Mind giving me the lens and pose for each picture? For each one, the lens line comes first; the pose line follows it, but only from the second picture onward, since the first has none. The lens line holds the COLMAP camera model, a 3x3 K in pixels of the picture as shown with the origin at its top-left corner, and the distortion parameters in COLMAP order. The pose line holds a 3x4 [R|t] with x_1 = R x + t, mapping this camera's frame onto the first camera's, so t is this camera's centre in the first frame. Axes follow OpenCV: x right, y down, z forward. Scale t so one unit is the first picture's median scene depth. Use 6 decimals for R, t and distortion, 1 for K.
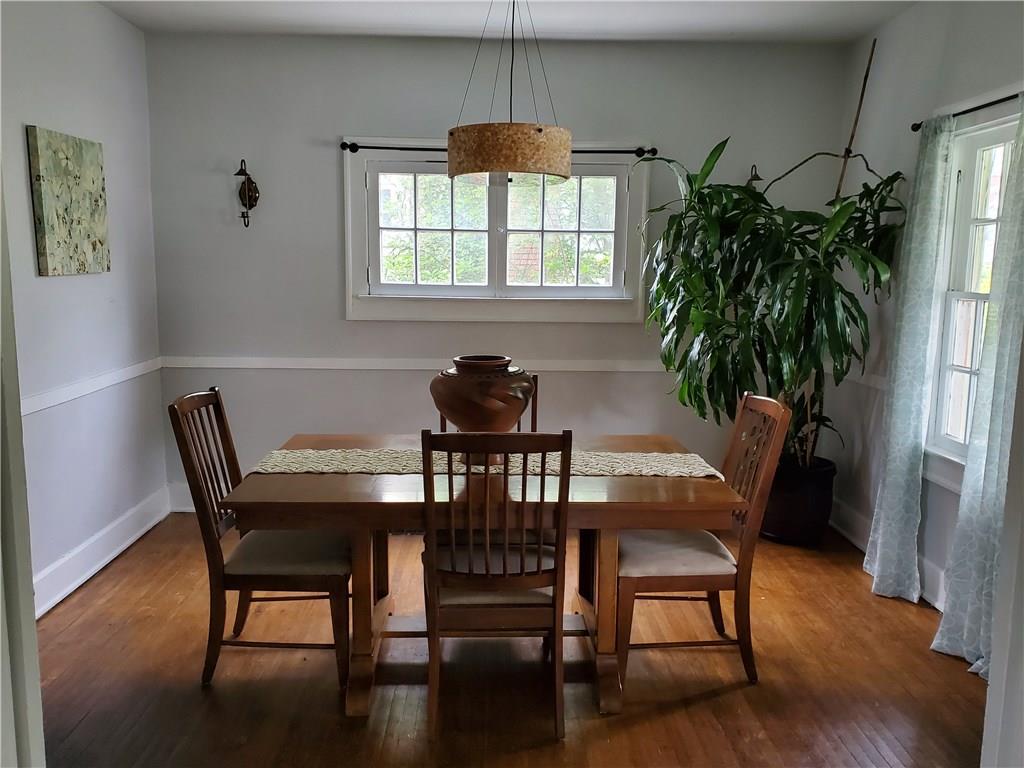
lens RADIAL K [[882.1, 0, 512.0], [0, 882.1, 384.0], [0, 0, 1]] dist [-0.003731, -0.004346]
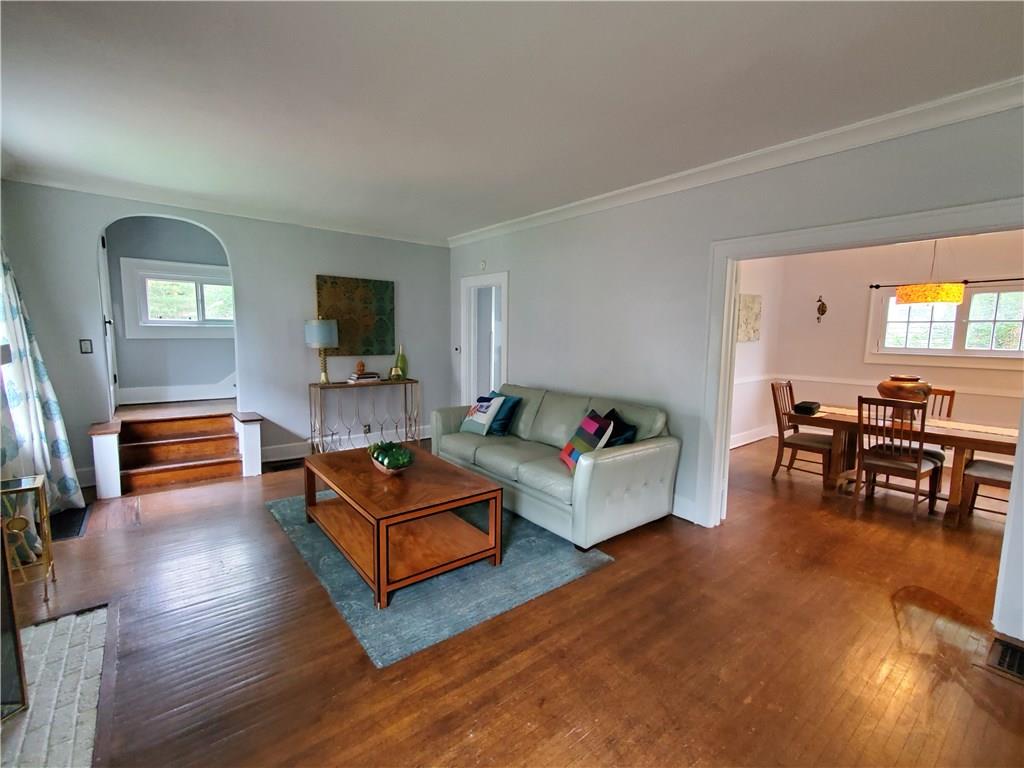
lens RADIAL K [[464.8, 0, 525.5], [0, 464.8, 386.0], [0, 0, 1]] dist [0.002710, 0.000147]
pose [[0.613538, 0.085927, -0.784977, 0.253394], [-0.109925, 0.993677, 0.022855, 0.063905], [0.781977, 0.072266, 0.619104, -0.476328]]
